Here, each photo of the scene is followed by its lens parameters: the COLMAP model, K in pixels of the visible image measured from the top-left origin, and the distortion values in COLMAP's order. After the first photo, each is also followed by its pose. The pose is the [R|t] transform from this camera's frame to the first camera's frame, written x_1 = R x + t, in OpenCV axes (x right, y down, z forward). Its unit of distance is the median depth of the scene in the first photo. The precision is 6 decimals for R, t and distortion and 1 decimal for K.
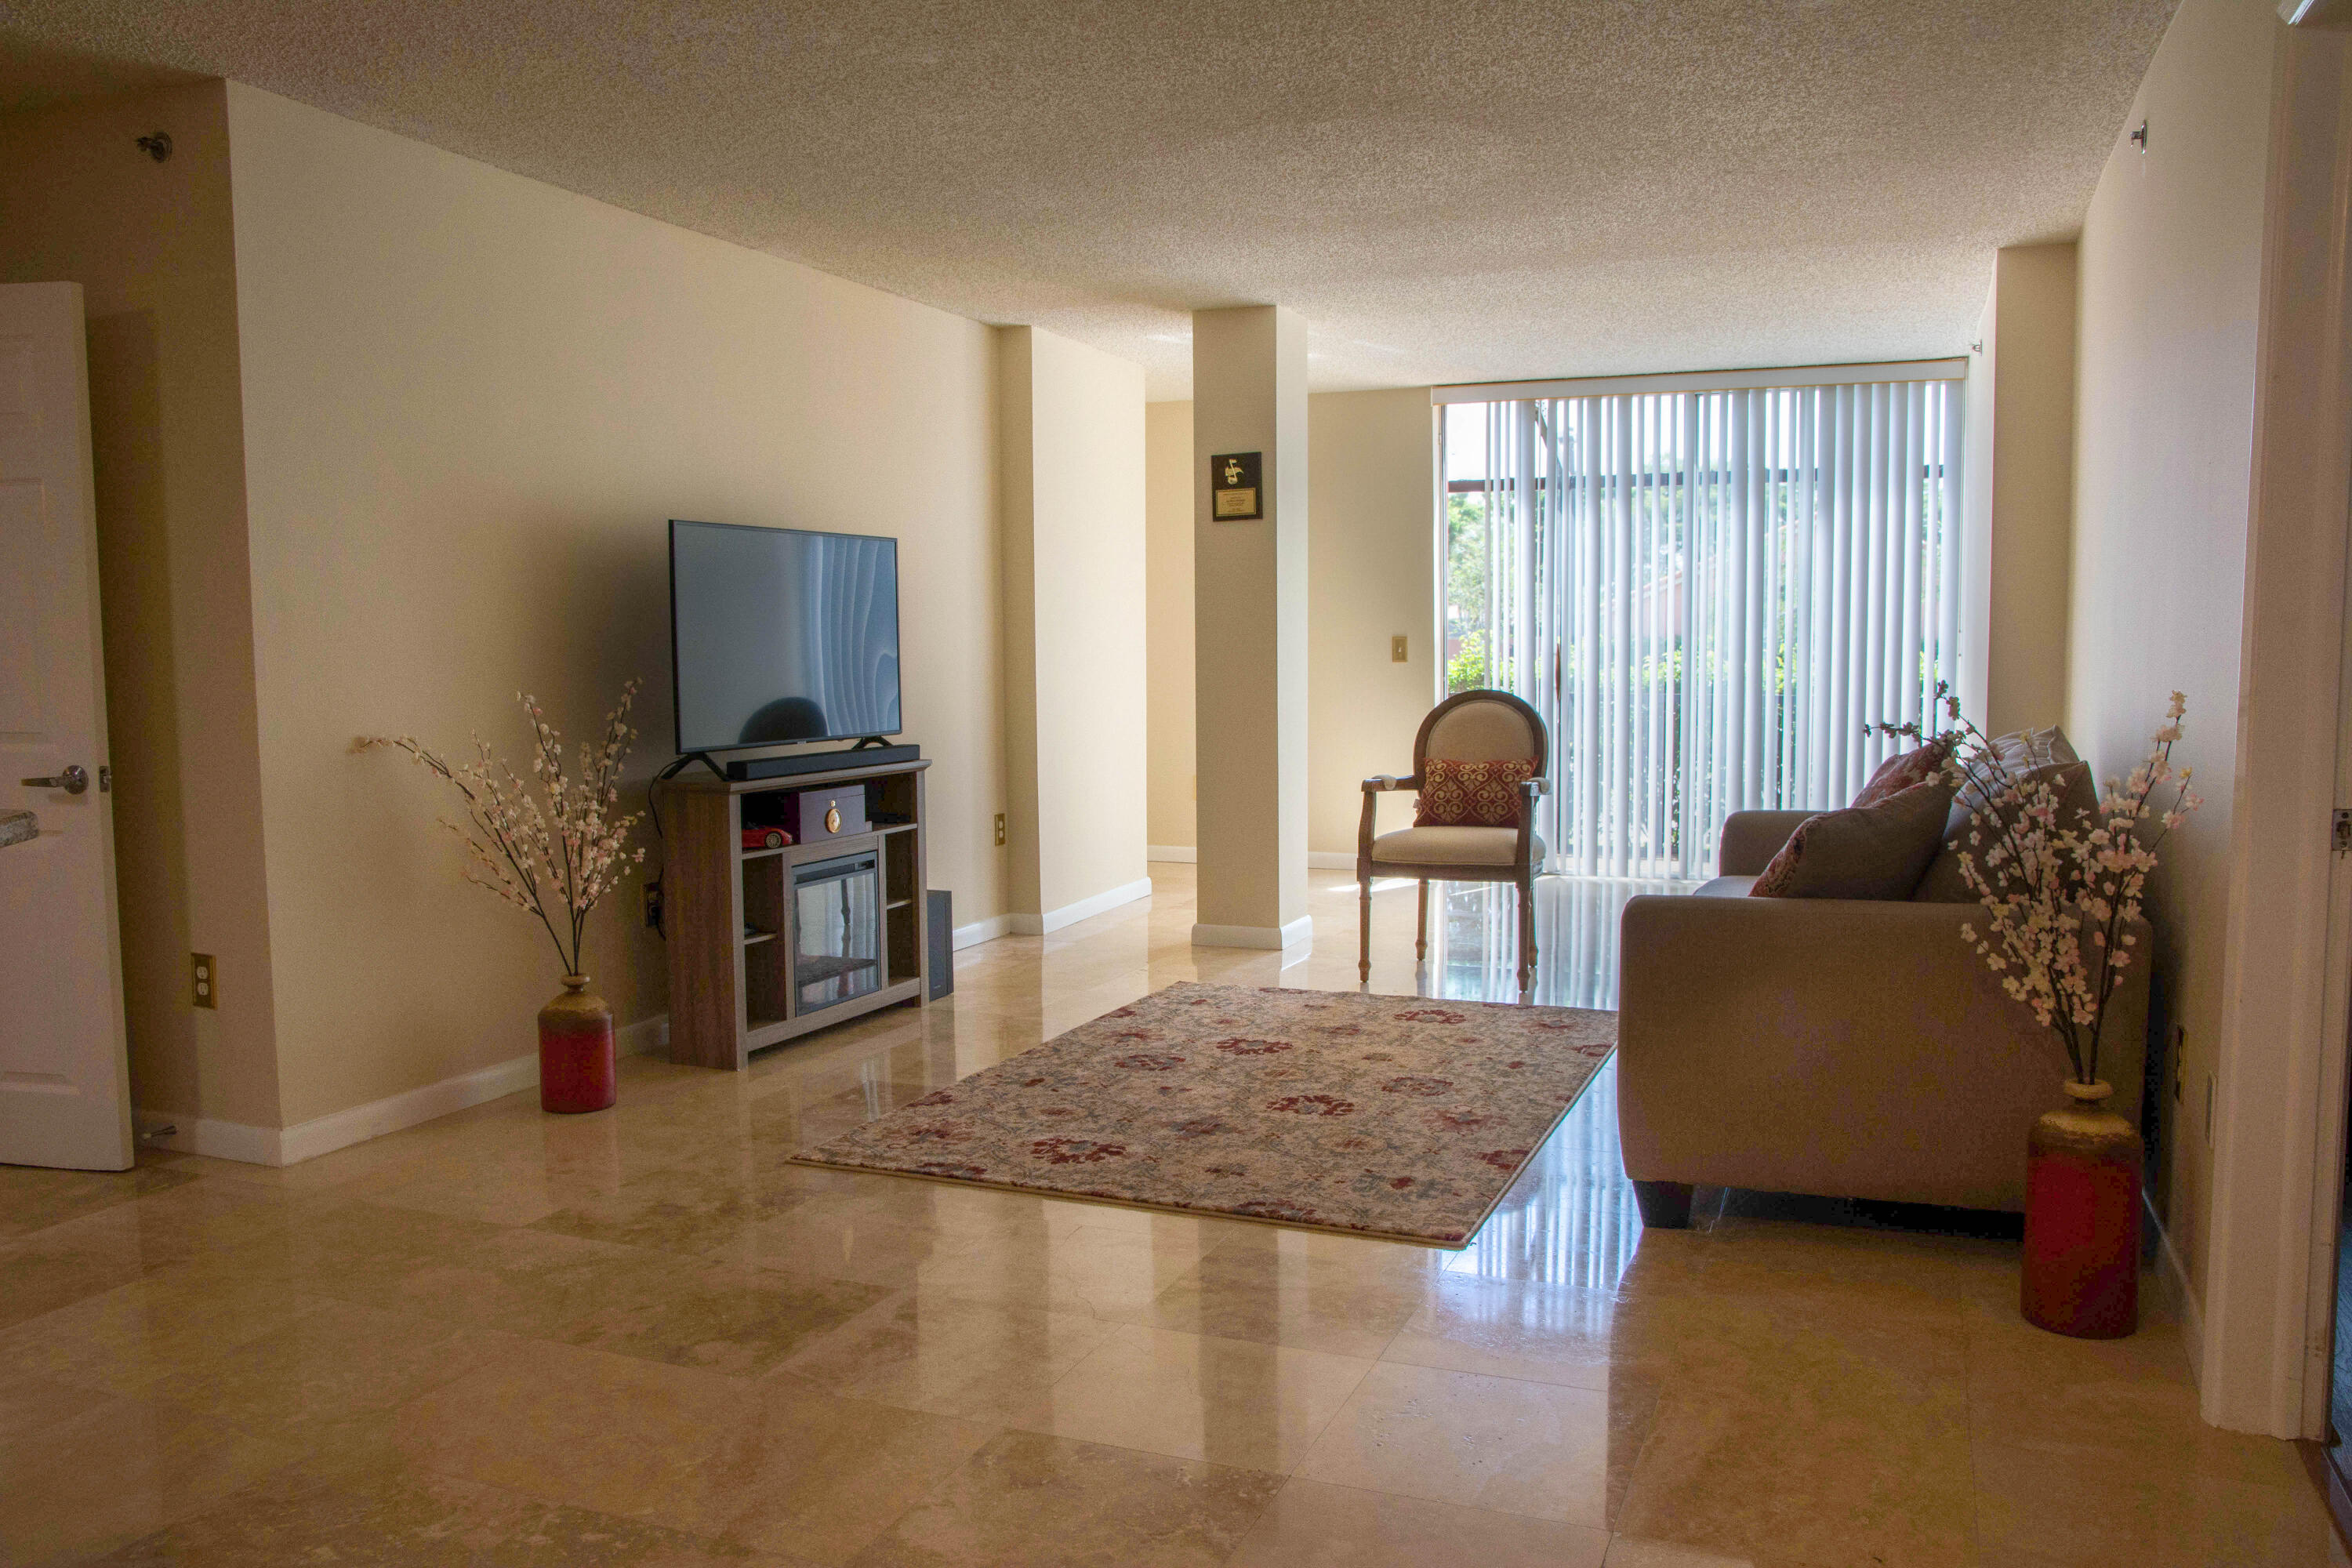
lens RADIAL K [[1790.6, 0, 1164.5], [0, 1790.6, 813.4], [0, 0, 1]] dist [-0.124531, 0.127684]
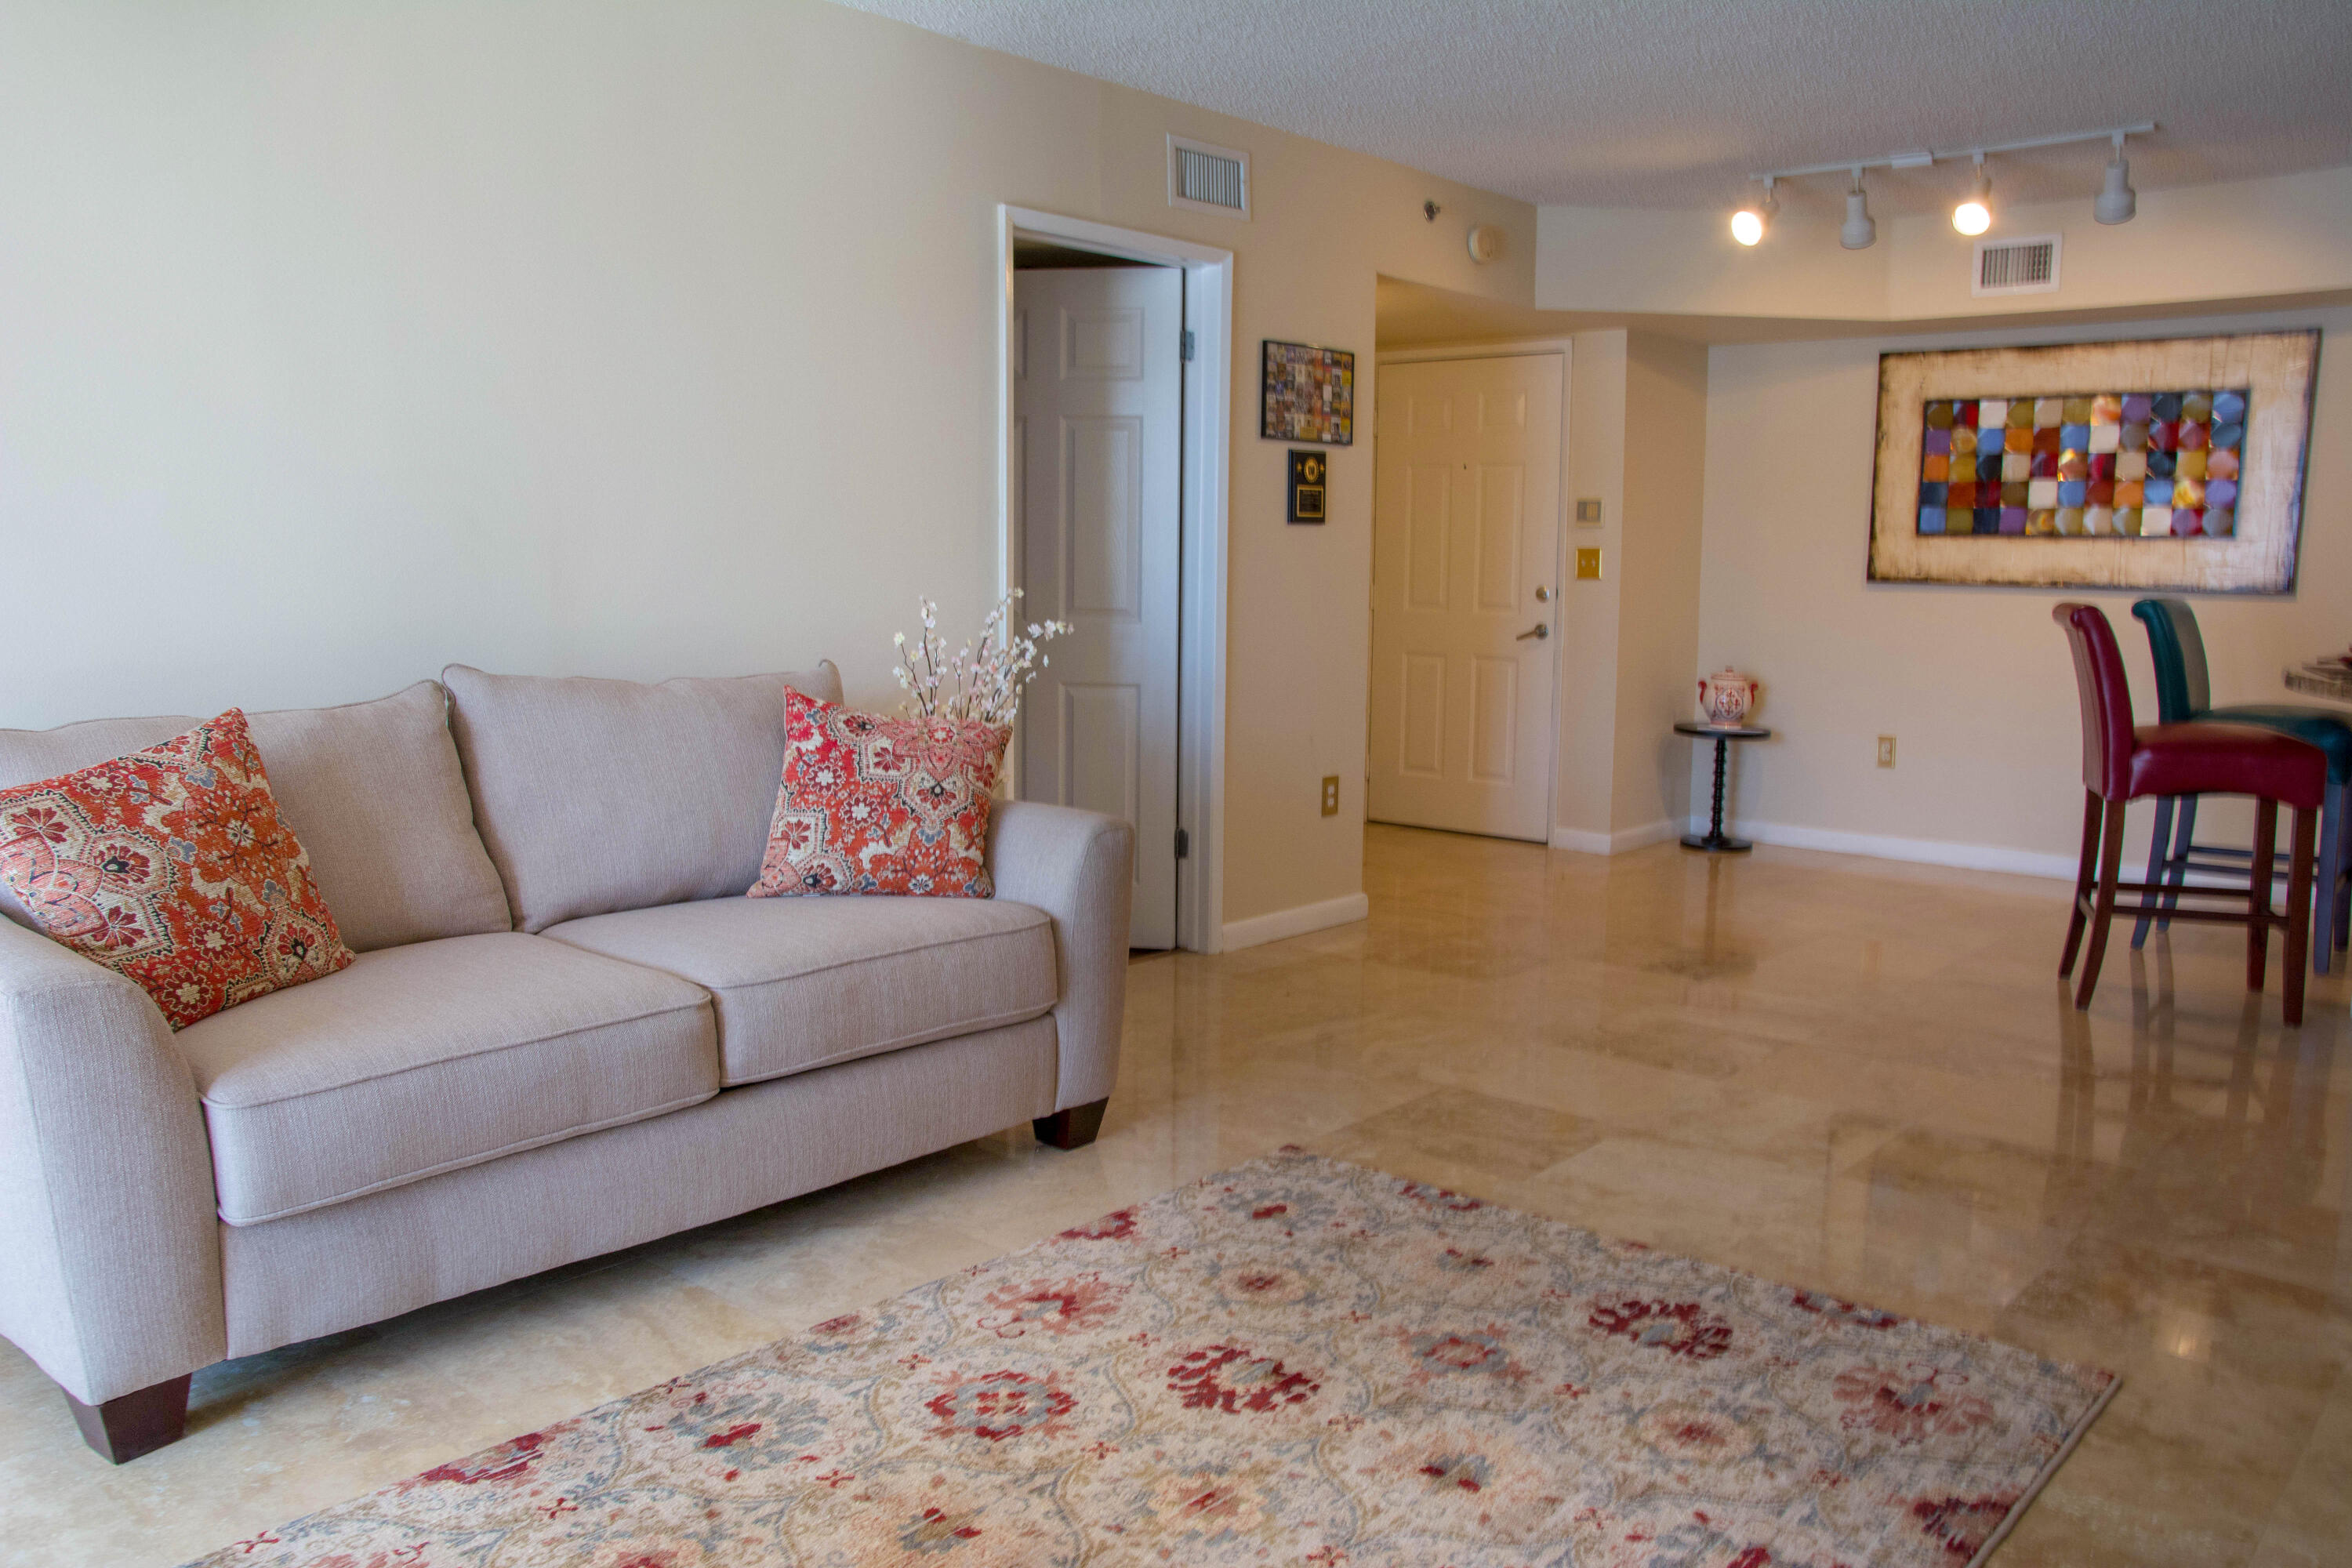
lens RADIAL K [[1800.6, 0, 1178.8], [0, 1800.6, 812.8], [0, 0, 1]] dist [-0.125679, 0.137881]
pose [[-0.948613, -0.047087, 0.312917, -0.076858], [0.027376, 0.972948, 0.229396, -0.161110], [-0.315254, 0.226174, -0.921662, 1.646928]]
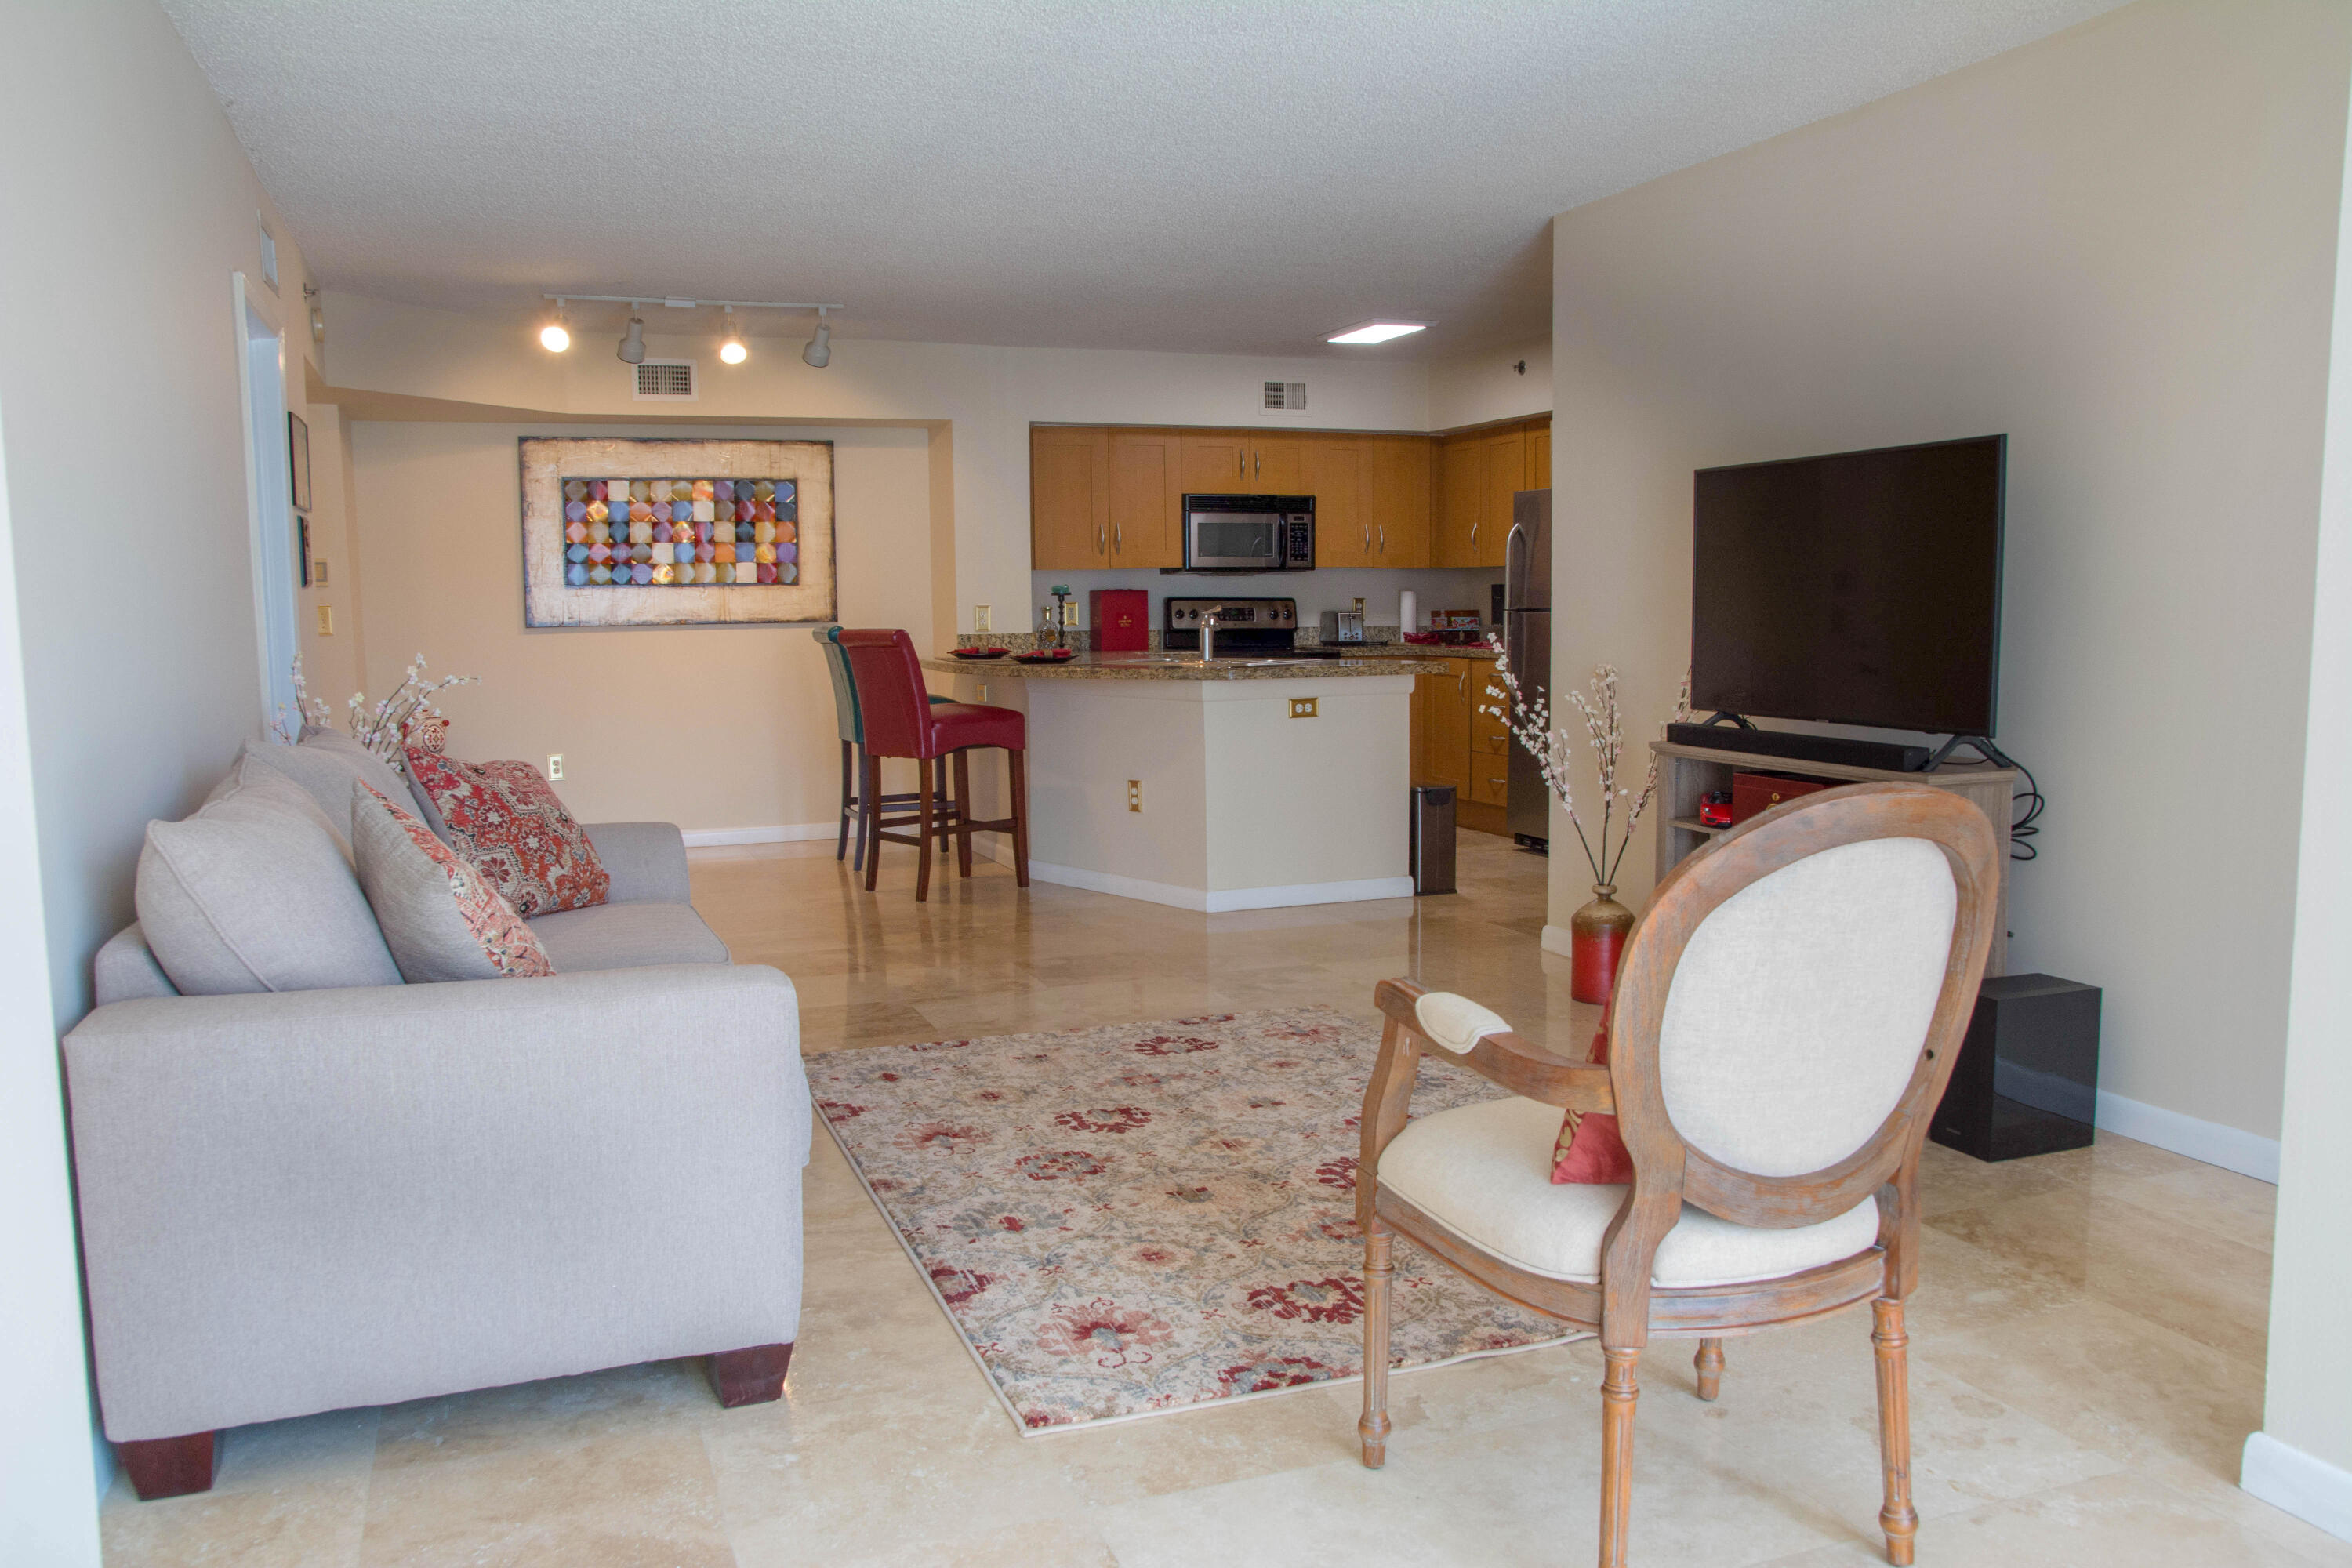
lens RADIAL K [[1800.6, 0, 1178.8], [0, 1800.6, 812.8], [0, 0, 1]] dist [-0.125679, 0.137881]
pose [[-0.722545, 0.097840, -0.684365, 0.734998], [-0.046503, 0.980814, 0.189319, -0.181045], [0.689758, 0.168616, -0.704132, 1.811639]]
